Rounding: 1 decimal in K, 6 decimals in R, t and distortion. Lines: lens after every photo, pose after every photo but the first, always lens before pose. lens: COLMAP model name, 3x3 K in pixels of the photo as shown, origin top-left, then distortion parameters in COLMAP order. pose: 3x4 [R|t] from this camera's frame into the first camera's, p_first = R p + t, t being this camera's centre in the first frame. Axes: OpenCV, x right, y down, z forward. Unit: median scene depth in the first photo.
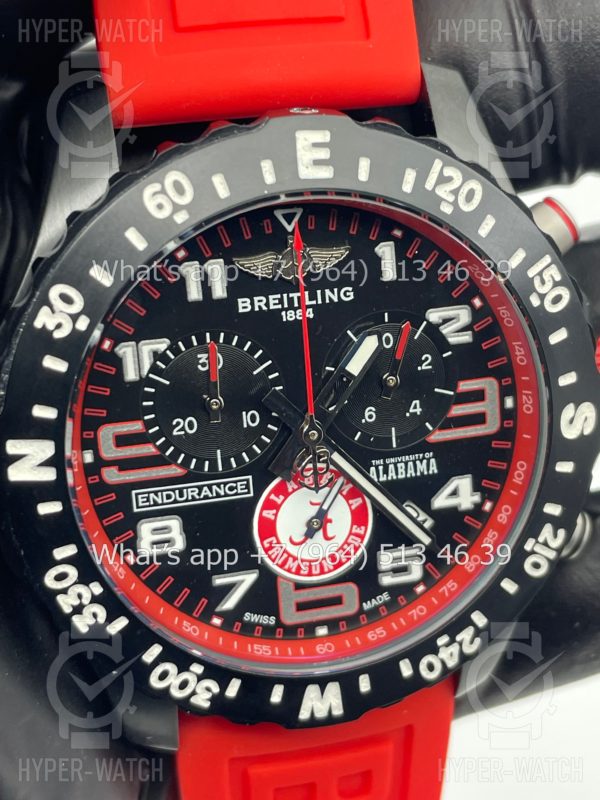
lens RADIAL K [[1246.6, 0, 300.0], [0, 1246.6, 400.0], [0, 0, 1]] dist [0.086577, -0.015218]
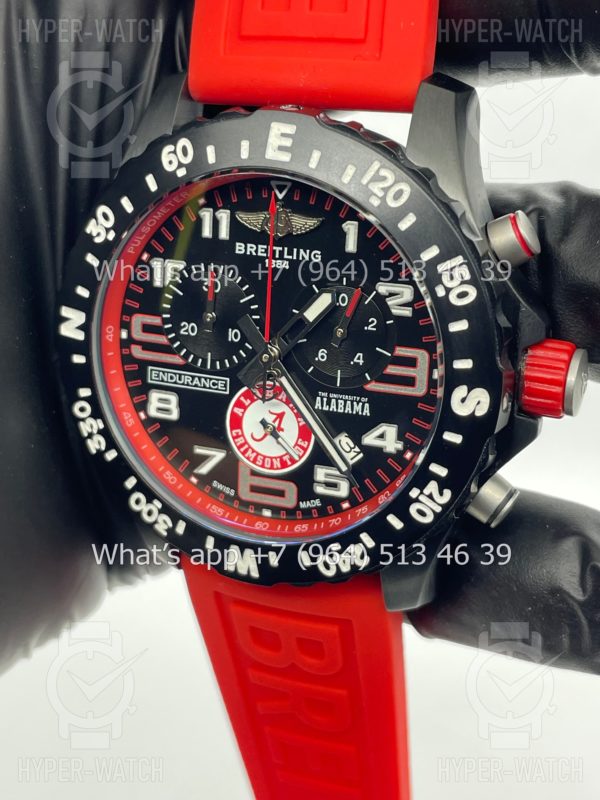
lens RADIAL K [[1268.7, 0, 304.5], [0, 1268.7, 395.8], [0, 0, 1]] dist [0.077681, -0.054591]
pose [[0.831804, 0.246698, -0.497235, 0.699652], [-0.232711, 0.968269, 0.091105, -0.061901], [0.503933, 0.039931, 0.862819, -0.111941]]
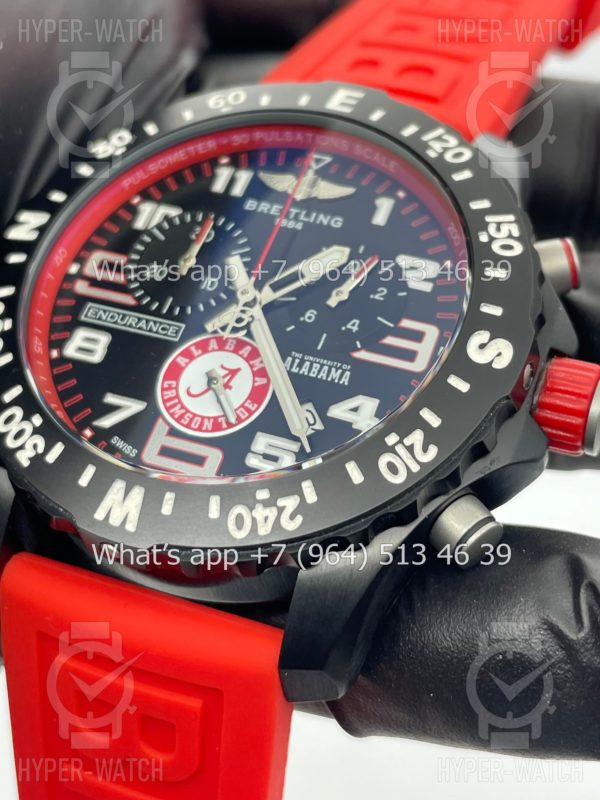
lens RADIAL K [[1334.3, 0, 300.0], [0, 1334.3, 400.0], [0, 0, 1]] dist [0.095790, -0.011187]
pose [[0.837346, 0.173175, -0.518519, 0.653363], [-0.485934, 0.670303, -0.560858, 0.703409], [0.250438, 0.721599, 0.645427, 0.332922]]
